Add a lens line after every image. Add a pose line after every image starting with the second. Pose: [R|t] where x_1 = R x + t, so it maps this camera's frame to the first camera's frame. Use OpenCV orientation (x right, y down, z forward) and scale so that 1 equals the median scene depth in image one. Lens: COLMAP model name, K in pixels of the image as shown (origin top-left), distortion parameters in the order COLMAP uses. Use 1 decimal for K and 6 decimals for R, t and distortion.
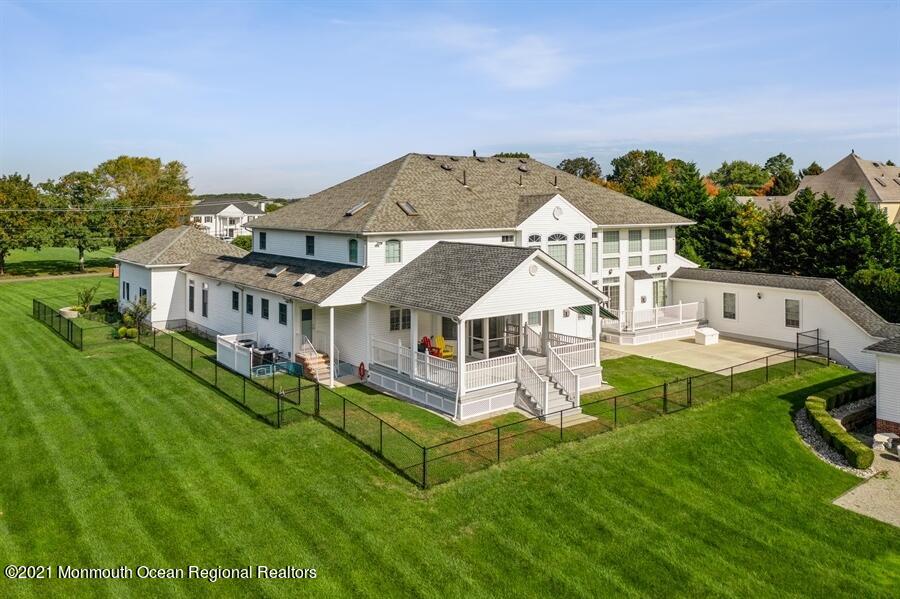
lens RADIAL K [[735.7, 0, 449.6], [0, 735.7, 196.3], [0, 0, 1]] dist [-0.011356, 0.001369]
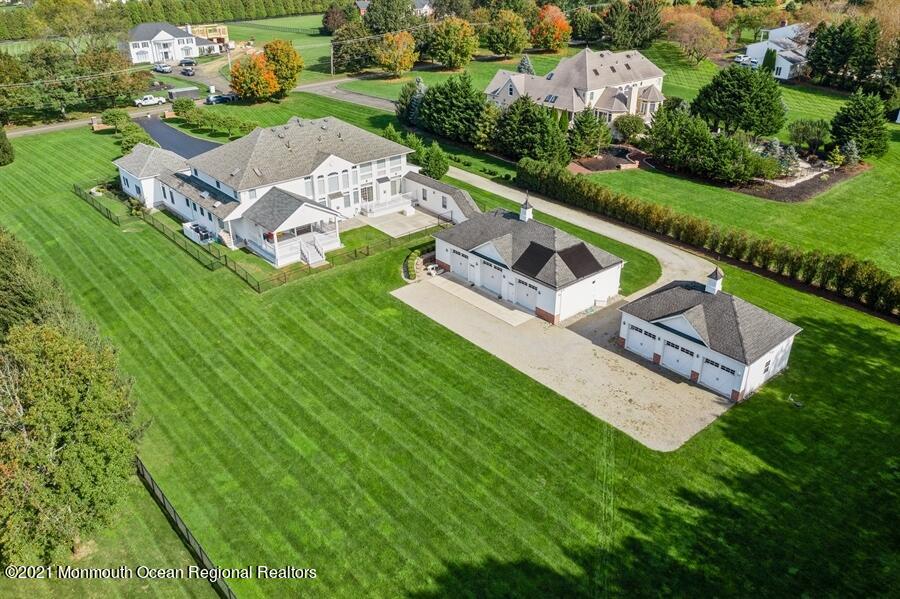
lens RADIAL K [[707.6, 0, 448.0], [0, 707.6, 297.7], [0, 0, 1]] dist [-0.013058, 0.003903]
pose [[0.997445, -0.031973, 0.063890, 0.338951], [-0.001371, 0.885540, 0.464561, -0.590282], [-0.071430, -0.463461, 0.883234, -1.043582]]
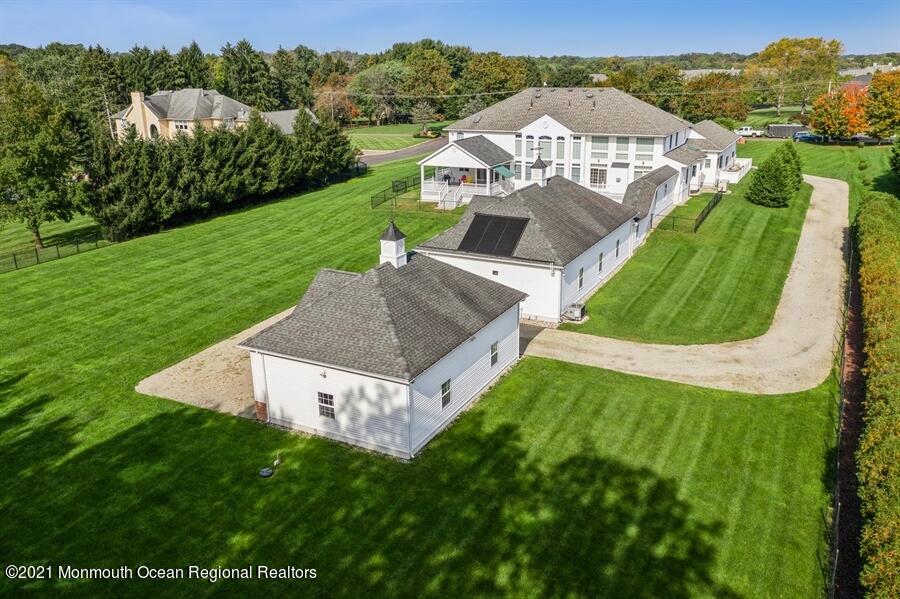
lens RADIAL K [[726.0, 0, 450.0], [0, 726.0, 299.5], [0, 0, 1]] dist [-0.011286, -0.002953]
pose [[0.434268, 0.274653, -0.857891, 1.766983], [0.022411, 0.948794, 0.315100, -0.144888], [0.900505, -0.156064, 0.405876, -0.062297]]
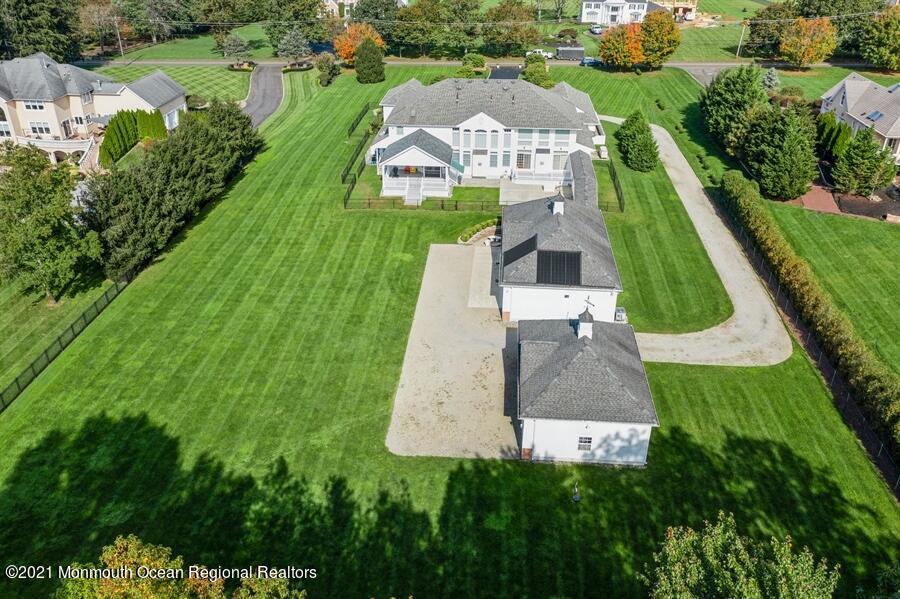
lens RADIAL K [[713.7, 0, 447.6], [0, 713.7, 299.7], [0, 0, 1]] dist [-0.015508, 0.012572]
pose [[0.750911, 0.324882, -0.574965, 1.498658], [0.001847, 0.869590, 0.493771, -0.576944], [0.660401, -0.371840, 0.652384, -0.703261]]
